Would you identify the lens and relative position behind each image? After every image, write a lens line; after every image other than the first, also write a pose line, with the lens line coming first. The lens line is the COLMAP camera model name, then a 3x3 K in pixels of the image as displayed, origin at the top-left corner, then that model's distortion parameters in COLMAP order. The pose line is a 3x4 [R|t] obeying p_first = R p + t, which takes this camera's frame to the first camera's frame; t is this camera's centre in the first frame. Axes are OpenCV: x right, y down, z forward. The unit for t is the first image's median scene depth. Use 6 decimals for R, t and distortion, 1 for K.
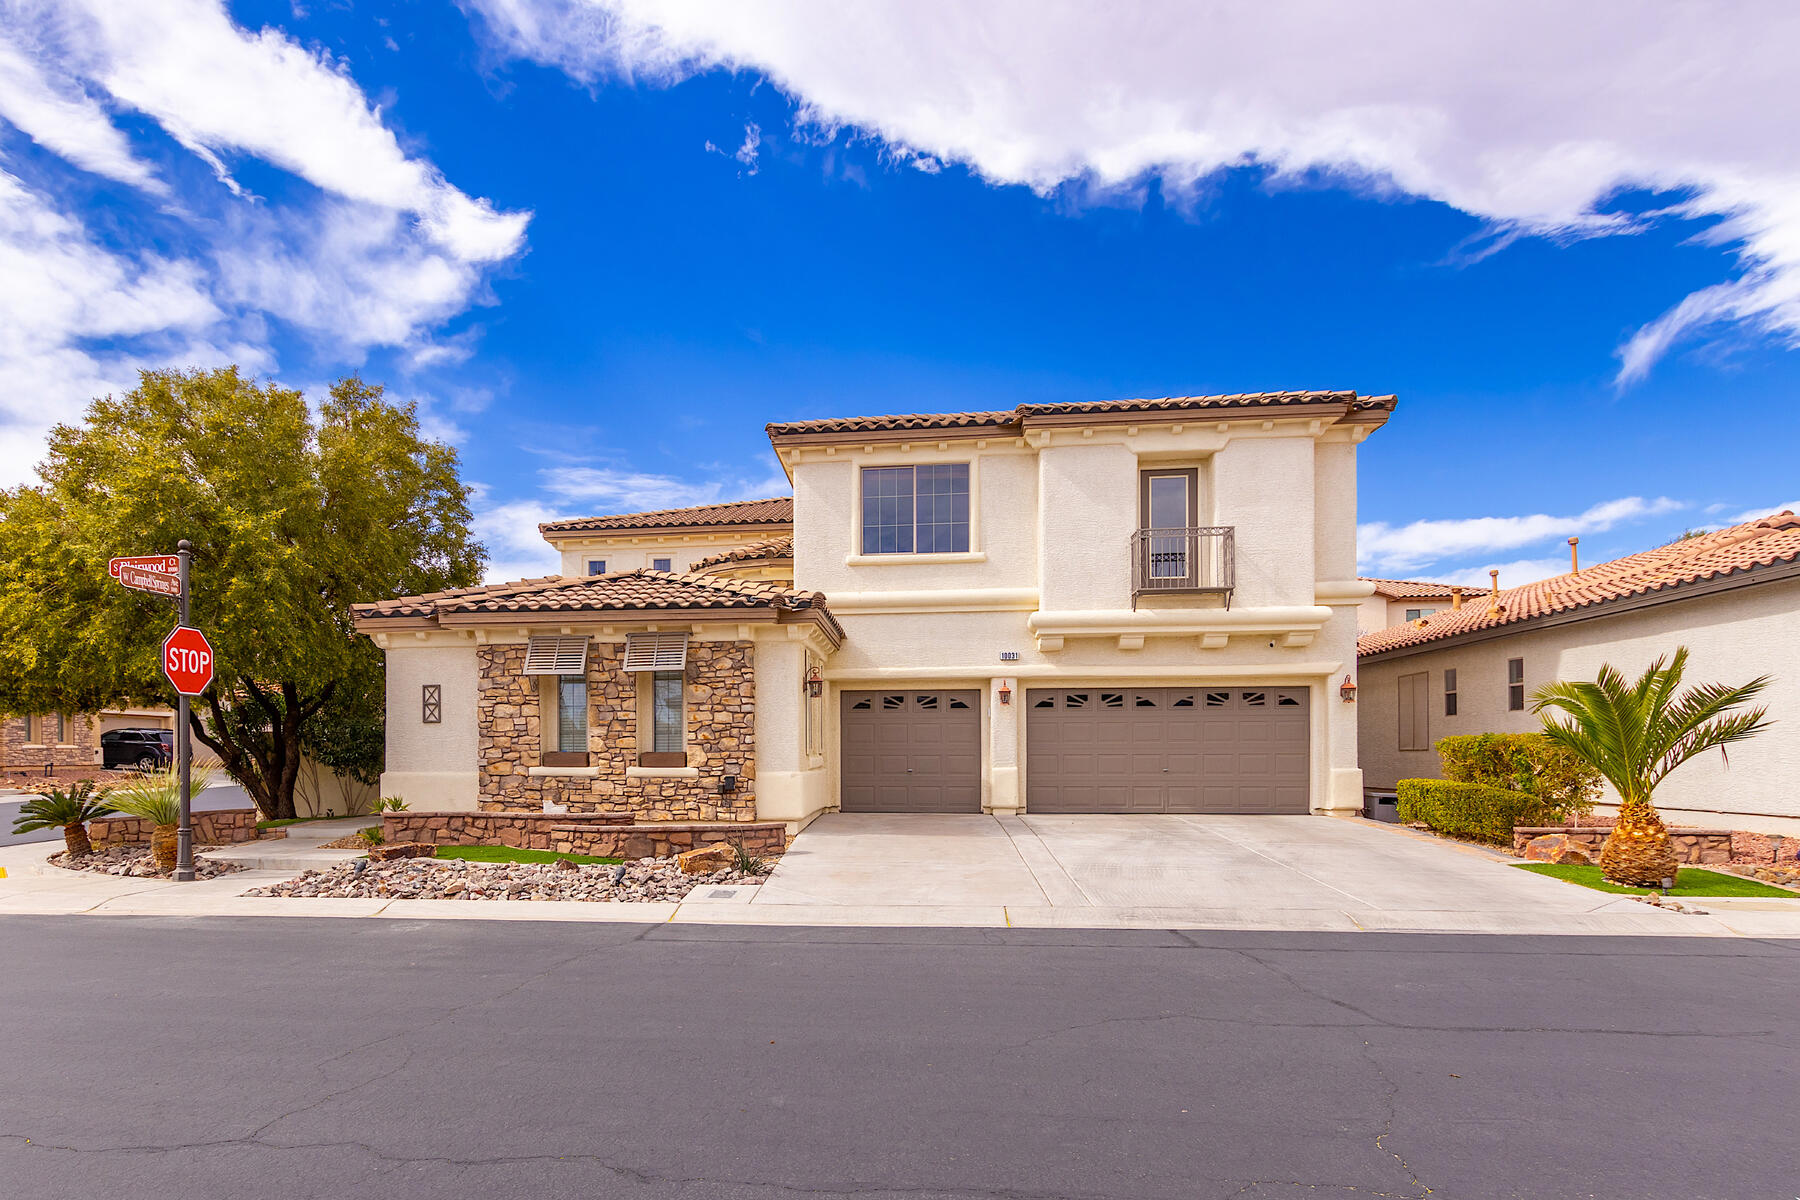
lens RADIAL K [[988.1, 0, 809.4], [0, 988.1, 751.1], [0, 0, 1]] dist [-0.018685, 0.000248]
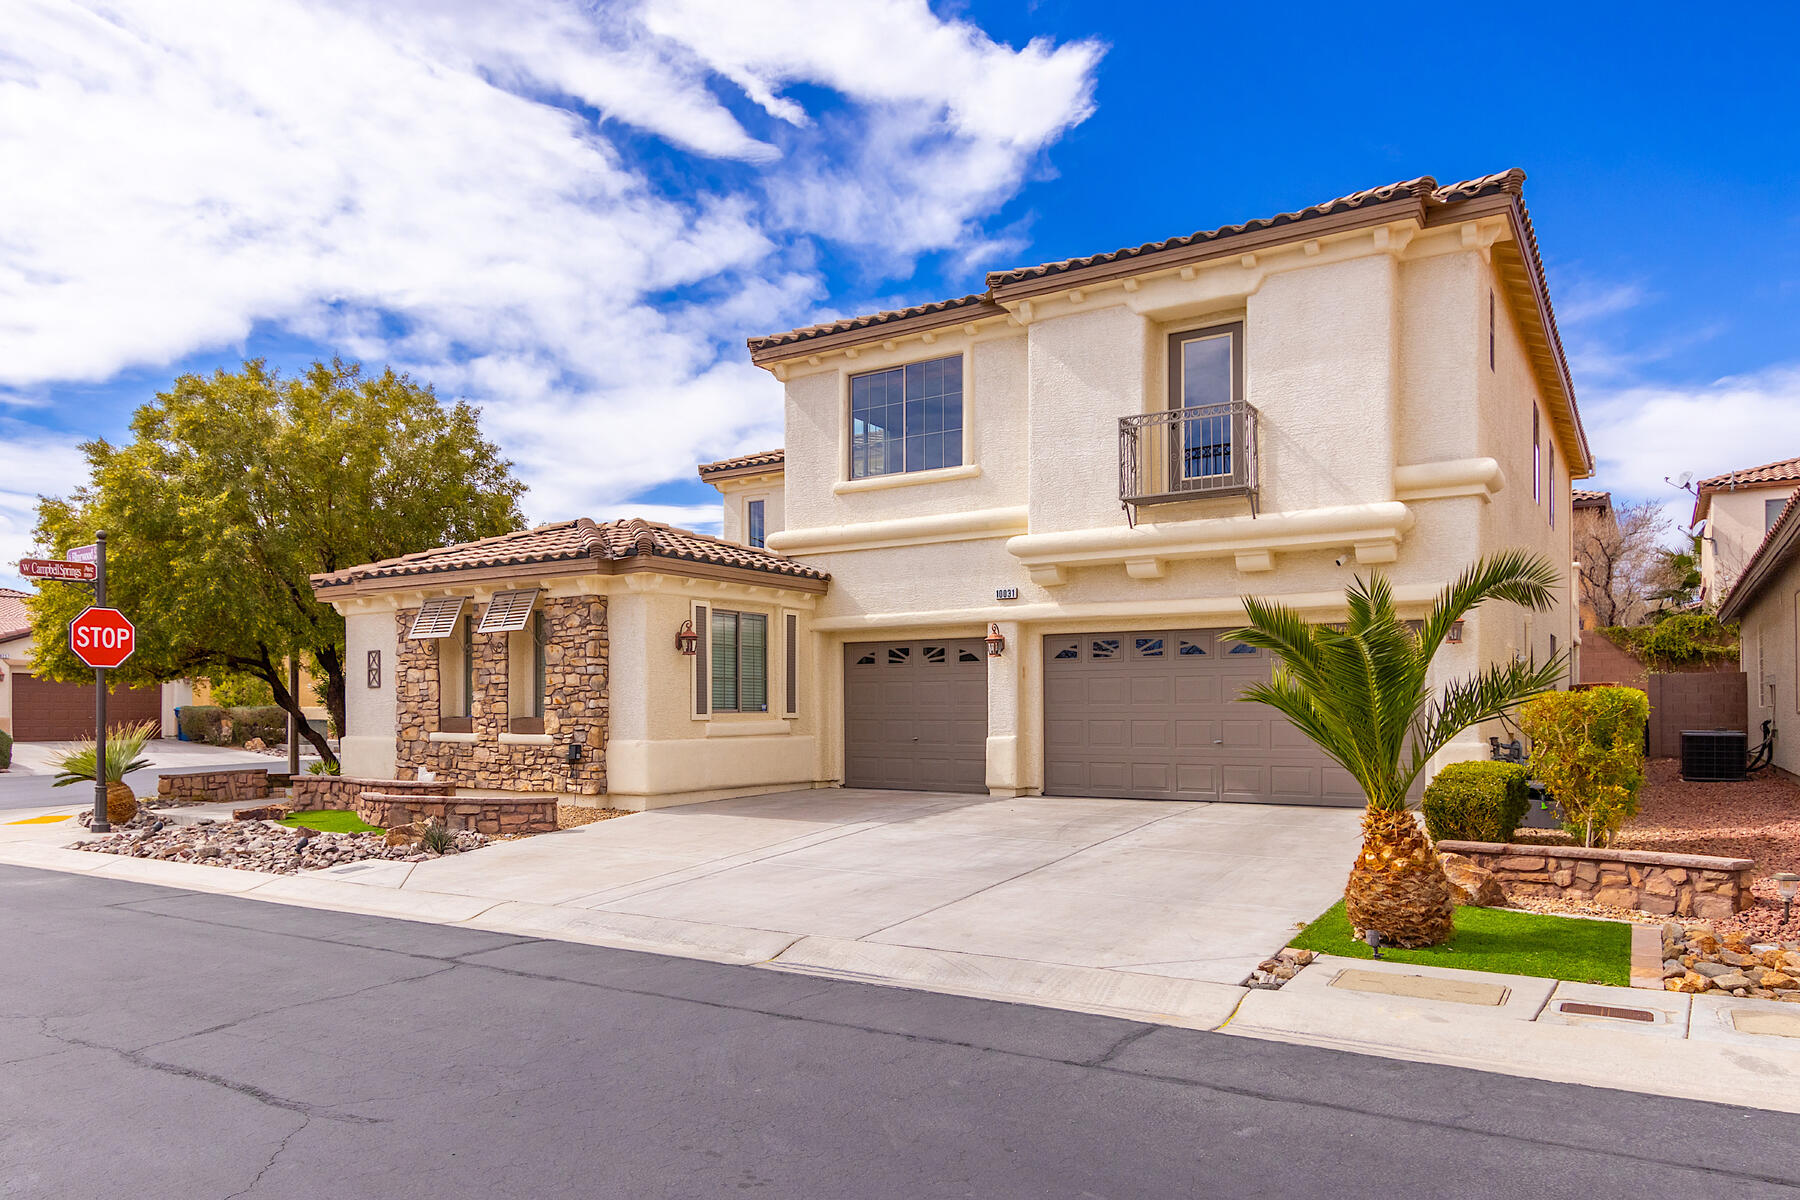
lens RADIAL K [[1194.5, 0, 890.3], [0, 1194.5, 701.1], [0, 0, 1]] dist [-0.007990, -0.002719]
pose [[0.903183, -0.003883, -0.429239, 0.556185], [0.002107, 0.999987, -0.004612, -0.007557], [0.429251, 0.003261, 0.903179, 0.110446]]
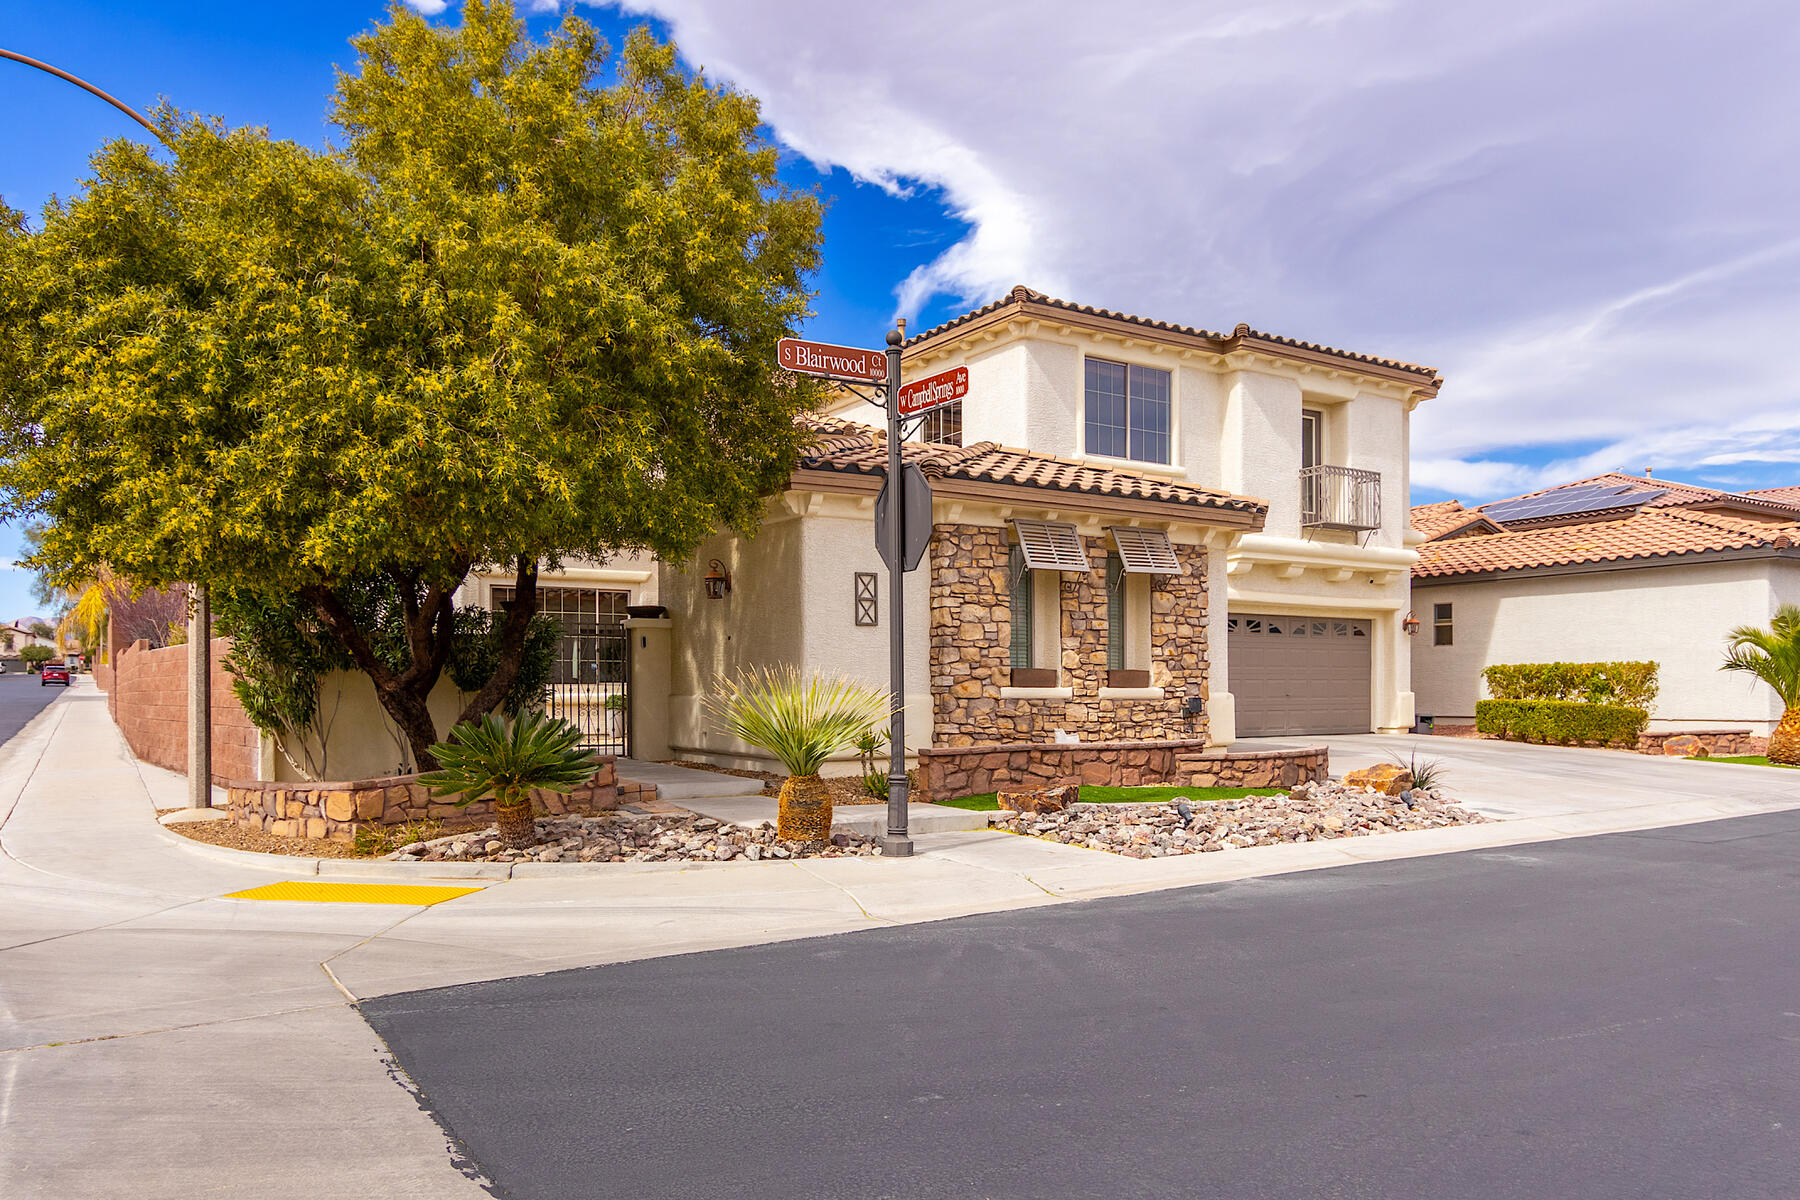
lens RADIAL K [[1194.5, 0, 890.3], [0, 1194.5, 701.1], [0, 0, 1]] dist [-0.007990, -0.002719]
pose [[0.787511, -0.005426, 0.616276, -0.811114], [-0.000417, 0.999956, 0.009338, 0.015889], [-0.616300, -0.007611, 0.787475, 0.276101]]
